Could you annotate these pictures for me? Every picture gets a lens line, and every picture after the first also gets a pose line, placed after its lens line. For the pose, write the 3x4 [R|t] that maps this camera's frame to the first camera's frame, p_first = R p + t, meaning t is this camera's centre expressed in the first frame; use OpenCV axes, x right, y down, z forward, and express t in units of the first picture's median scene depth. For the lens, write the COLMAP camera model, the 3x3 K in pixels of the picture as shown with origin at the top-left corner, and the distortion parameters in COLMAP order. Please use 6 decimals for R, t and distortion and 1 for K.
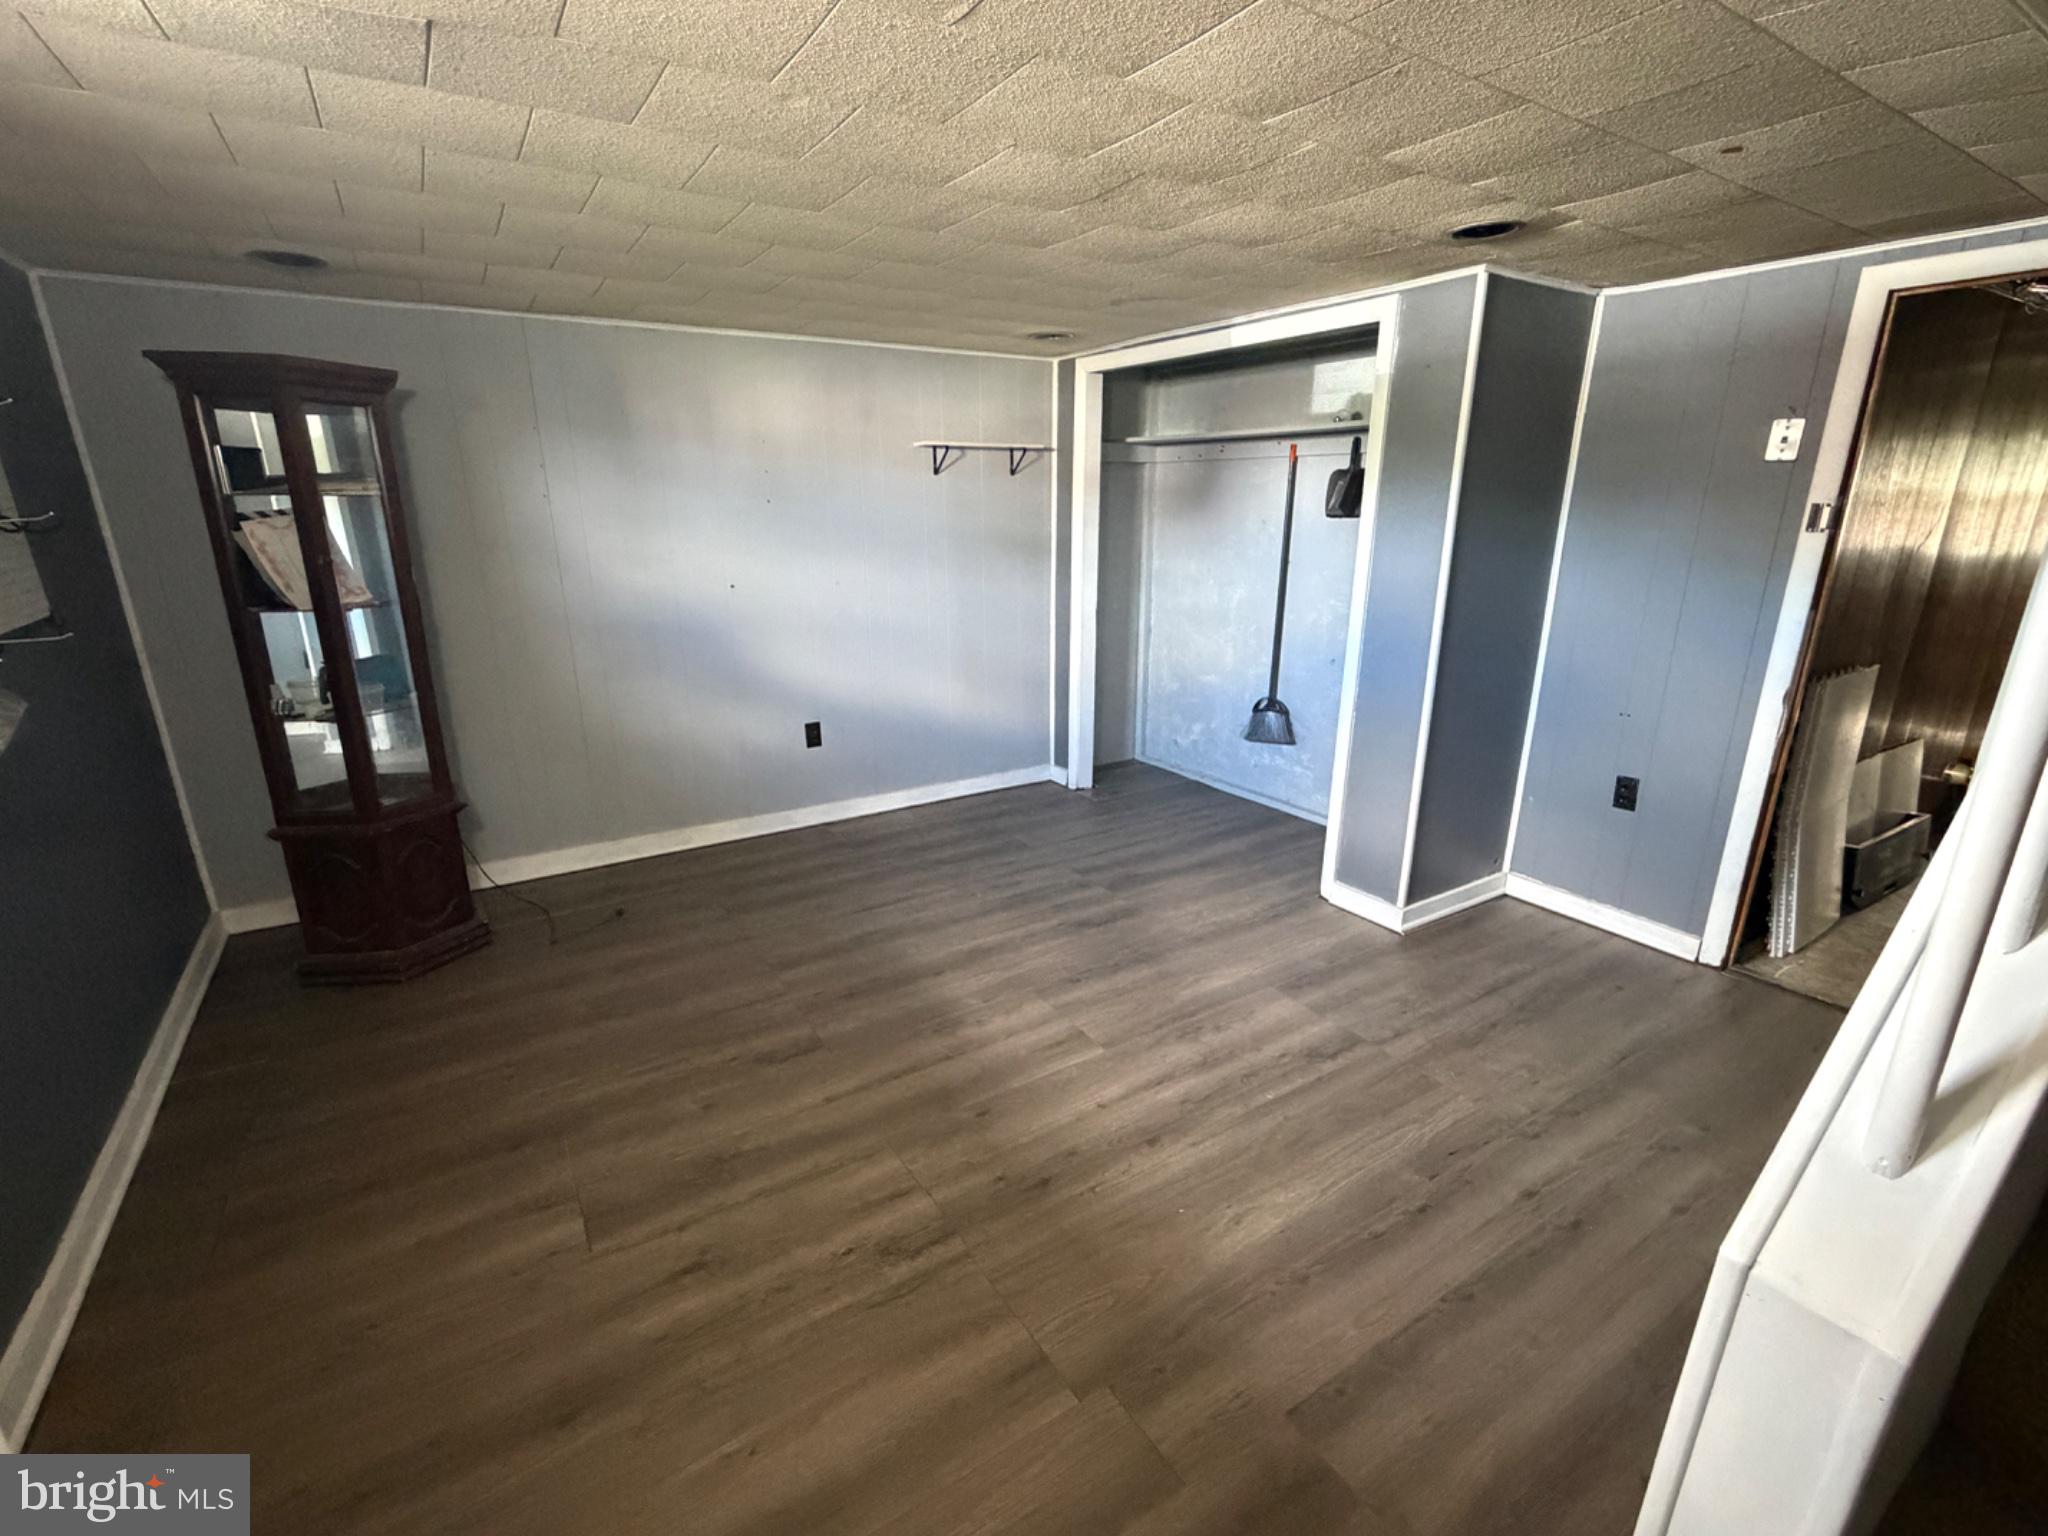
lens RADIAL K [[903.2, 0, 1020.6], [0, 903.2, 767.1], [0, 0, 1]] dist [-0.009725, 0.001264]
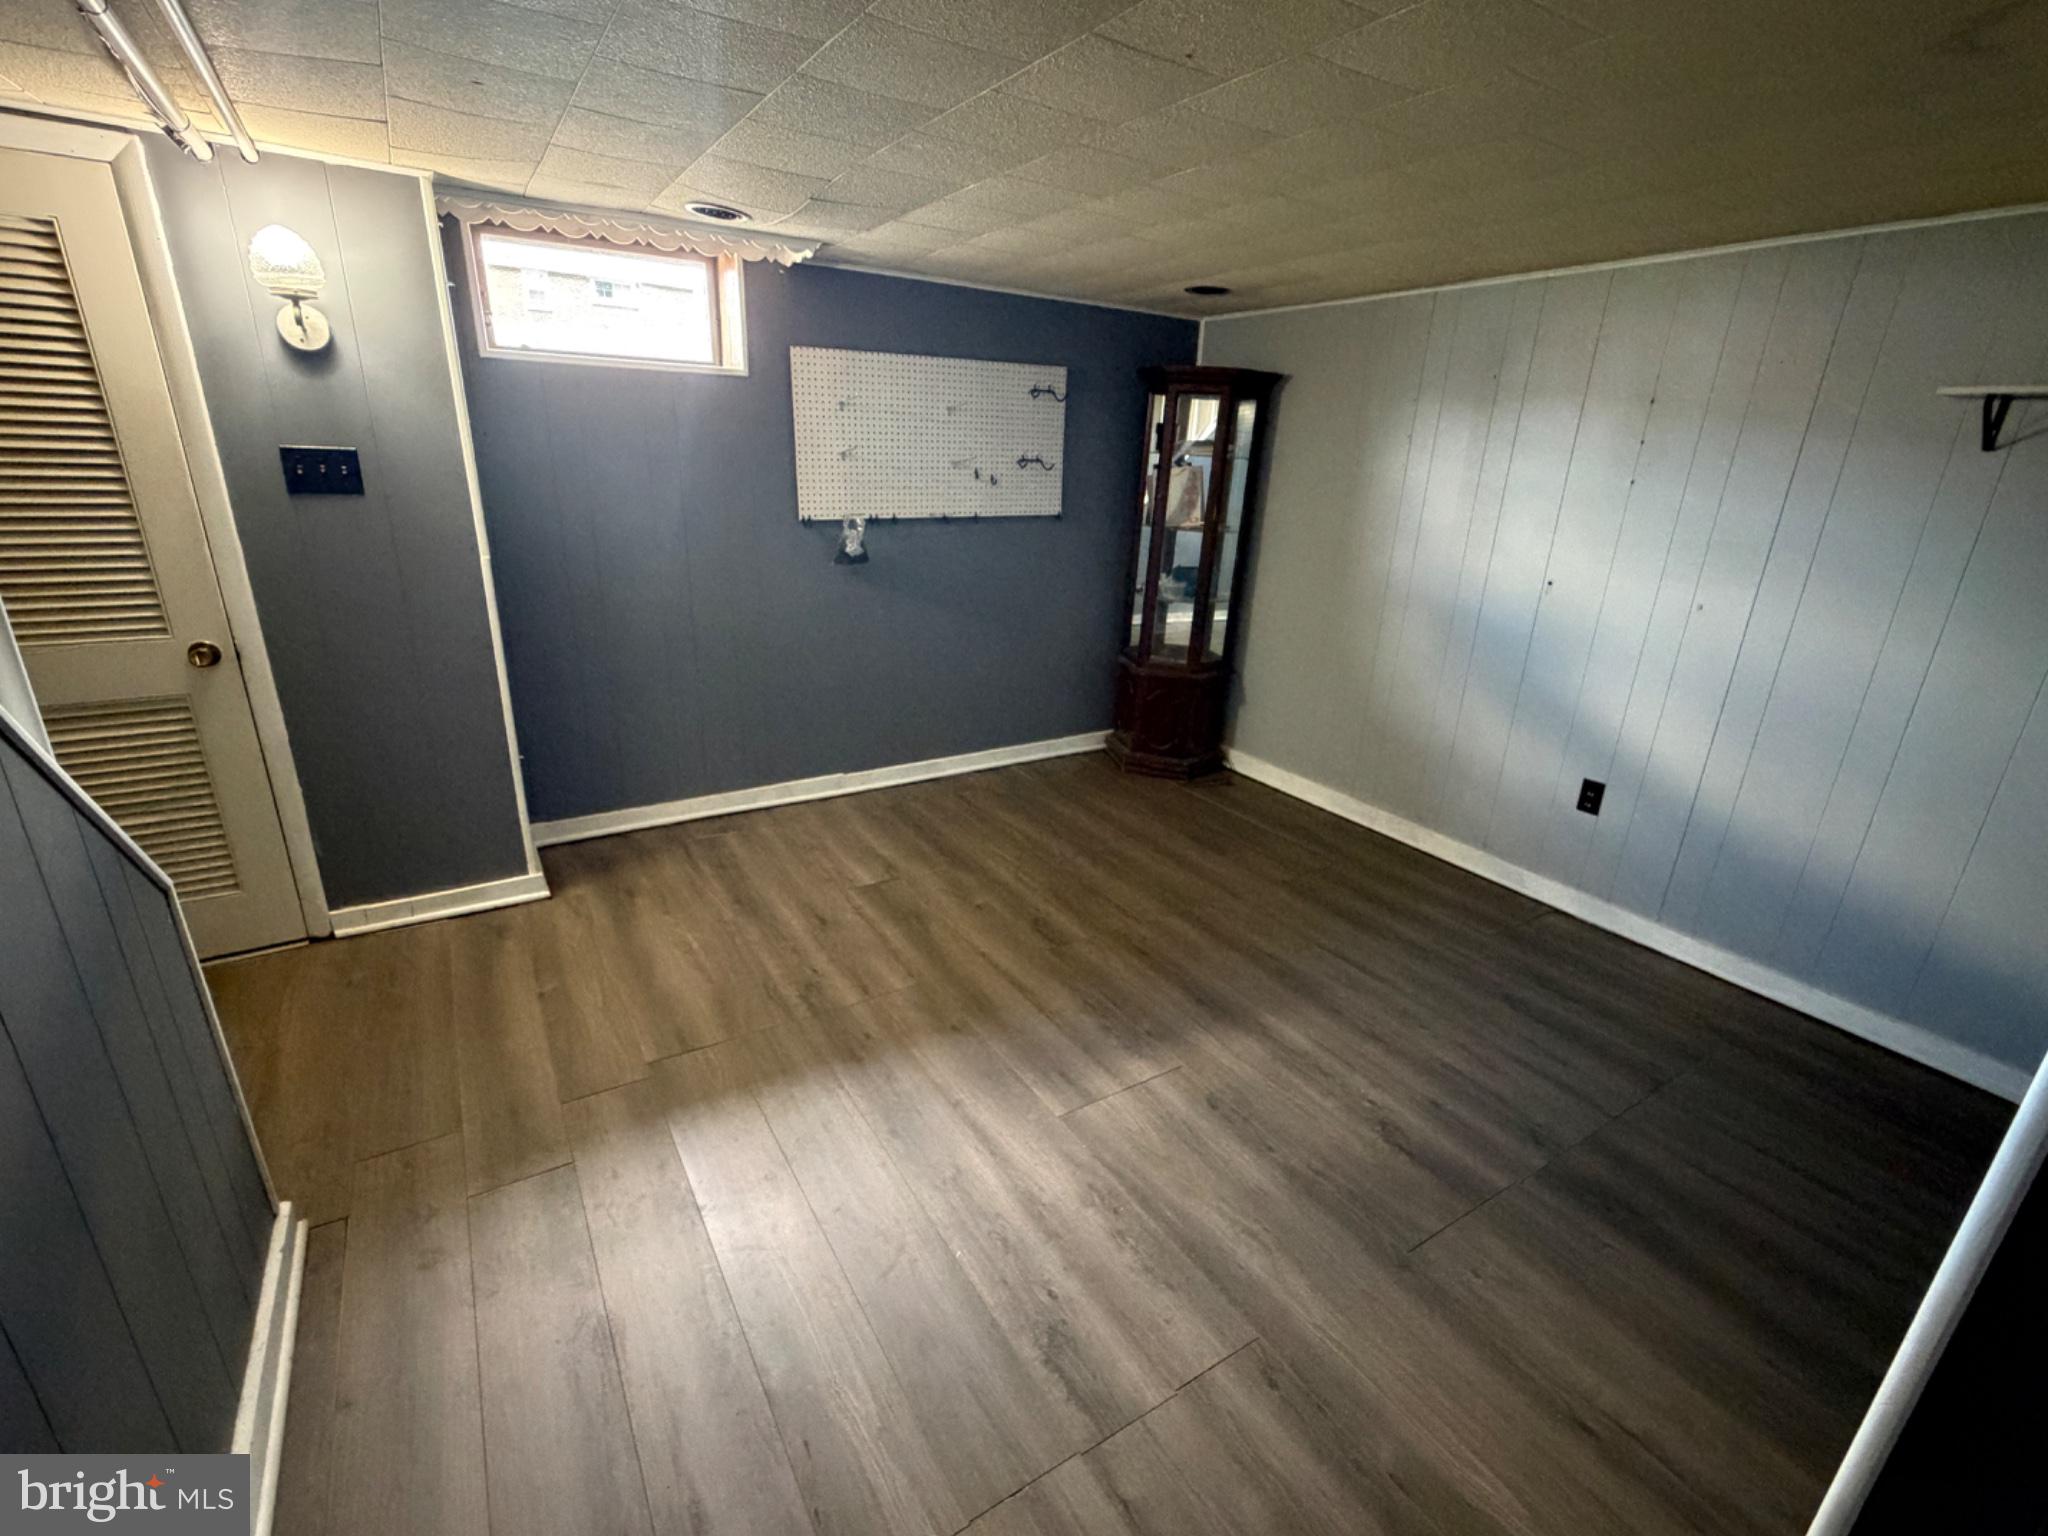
lens RADIAL K [[903.2, 0, 1020.6], [0, 903.2, 767.1], [0, 0, 1]] dist [-0.009725, 0.001264]
pose [[-0.005162, 0.332458, -0.943104, 0.812087], [-0.320701, 0.892750, 0.316463, -0.245736], [0.947166, 0.304088, 0.102012, 0.804188]]
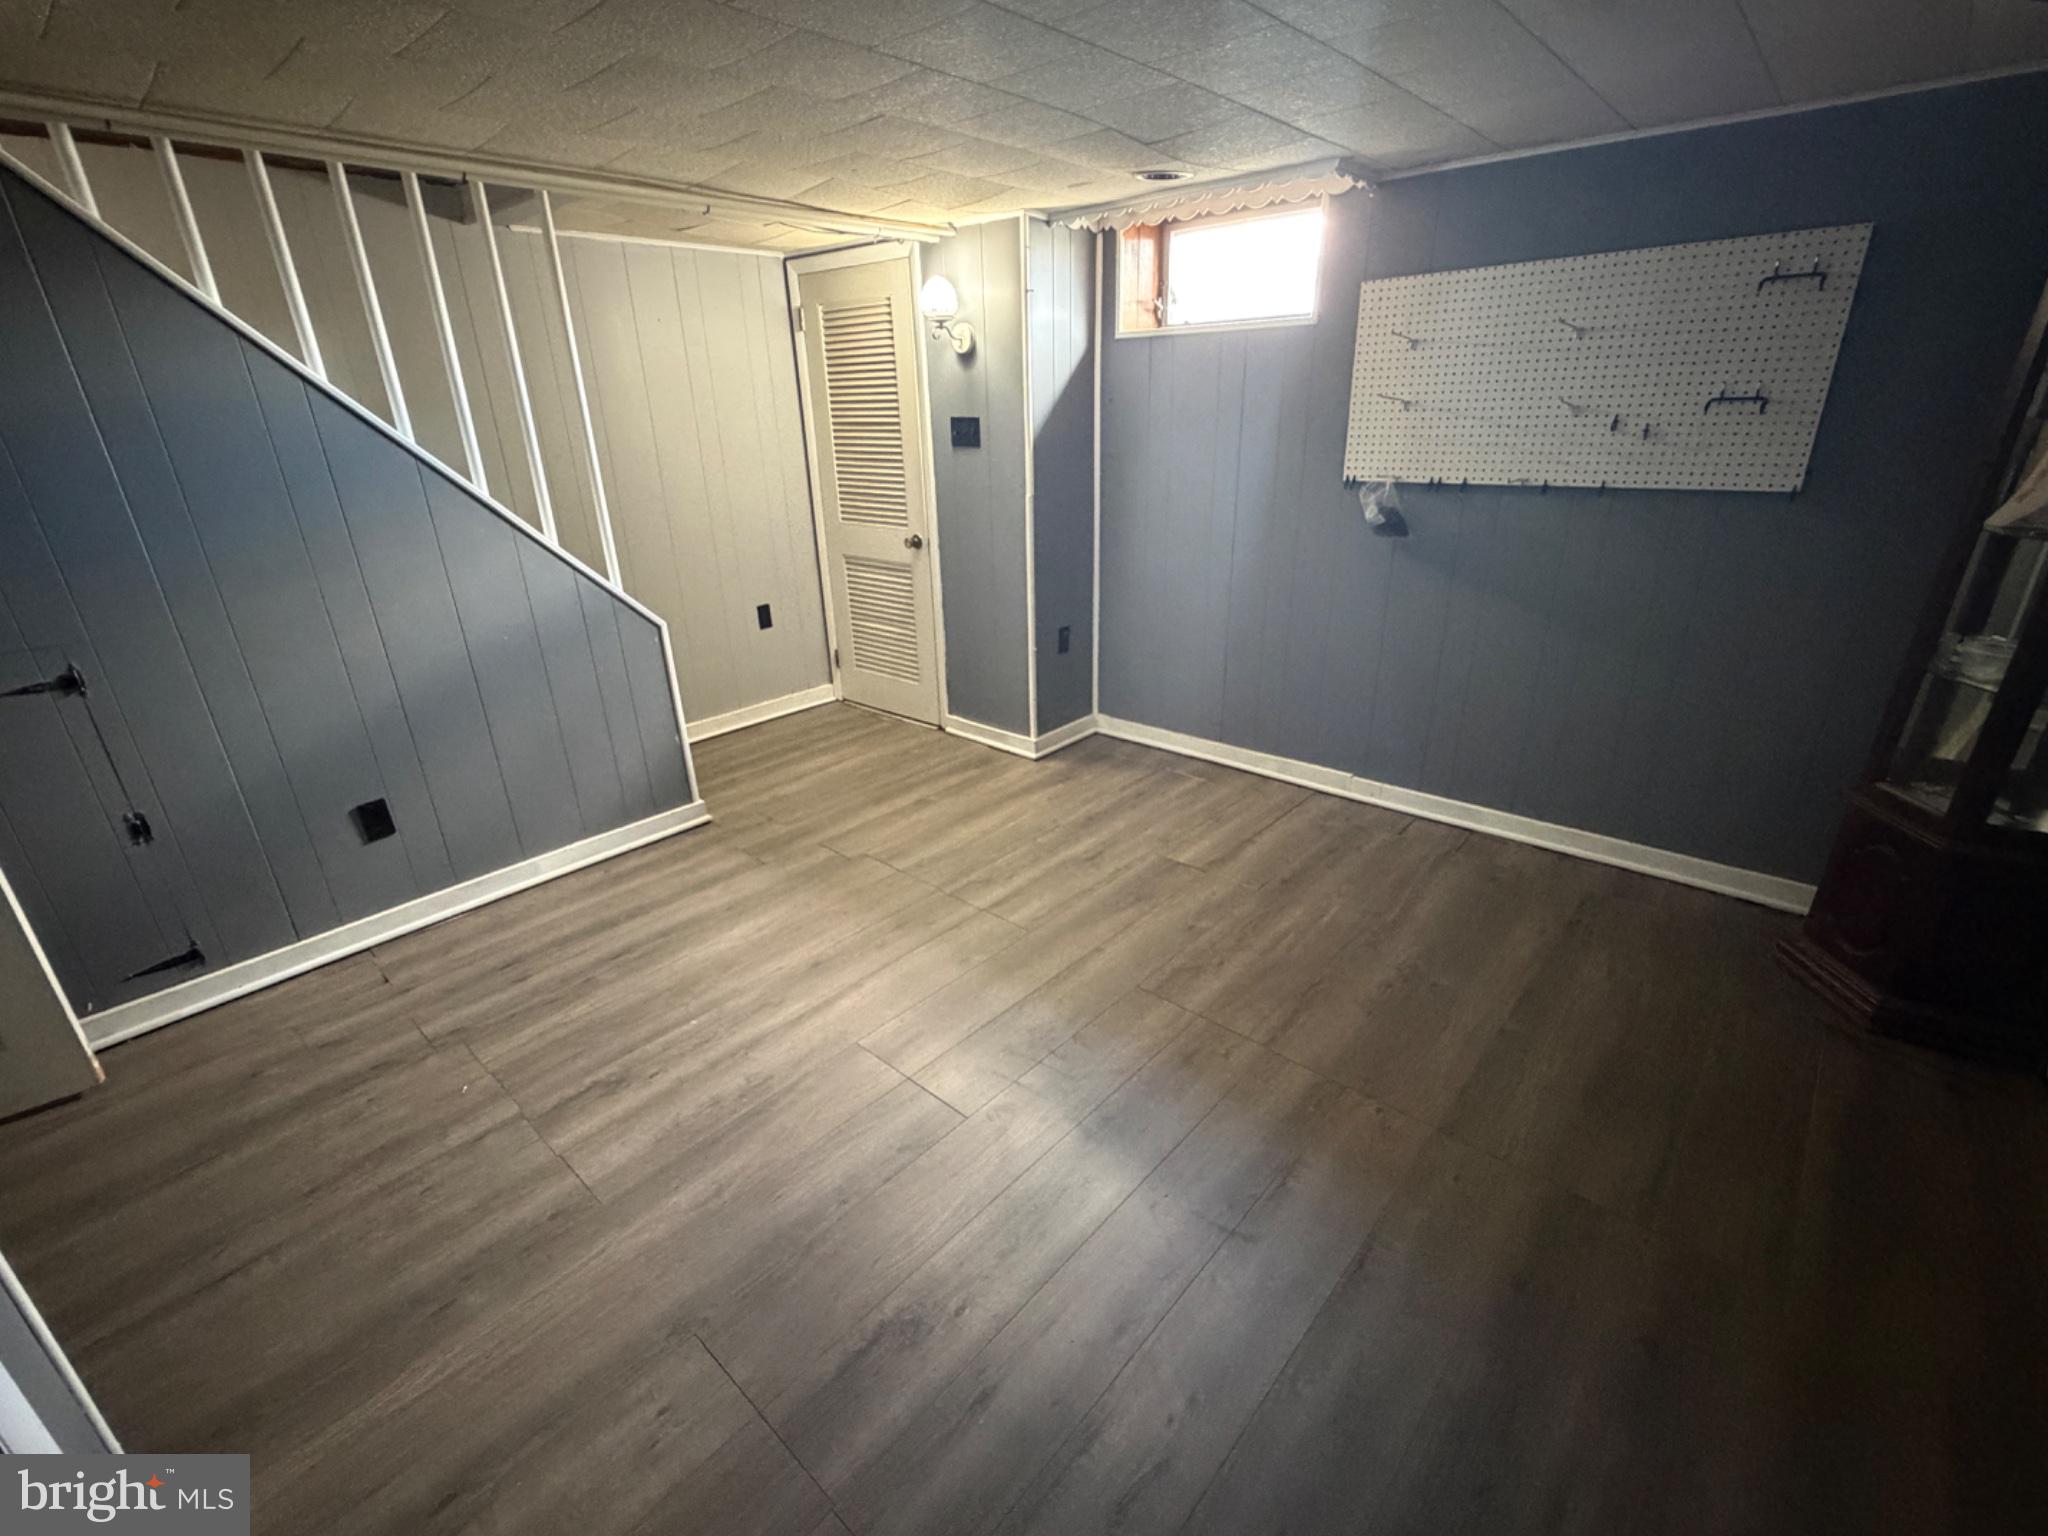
lens RADIAL K [[903.2, 0, 1020.6], [0, 903.2, 767.1], [0, 0, 1]] dist [-0.009725, 0.001264]
pose [[-0.960610, 0.125527, -0.247933, 0.131873], [-0.056037, 0.786347, 0.615239, -0.478089], [0.272190, 0.604898, -0.748338, 1.597800]]
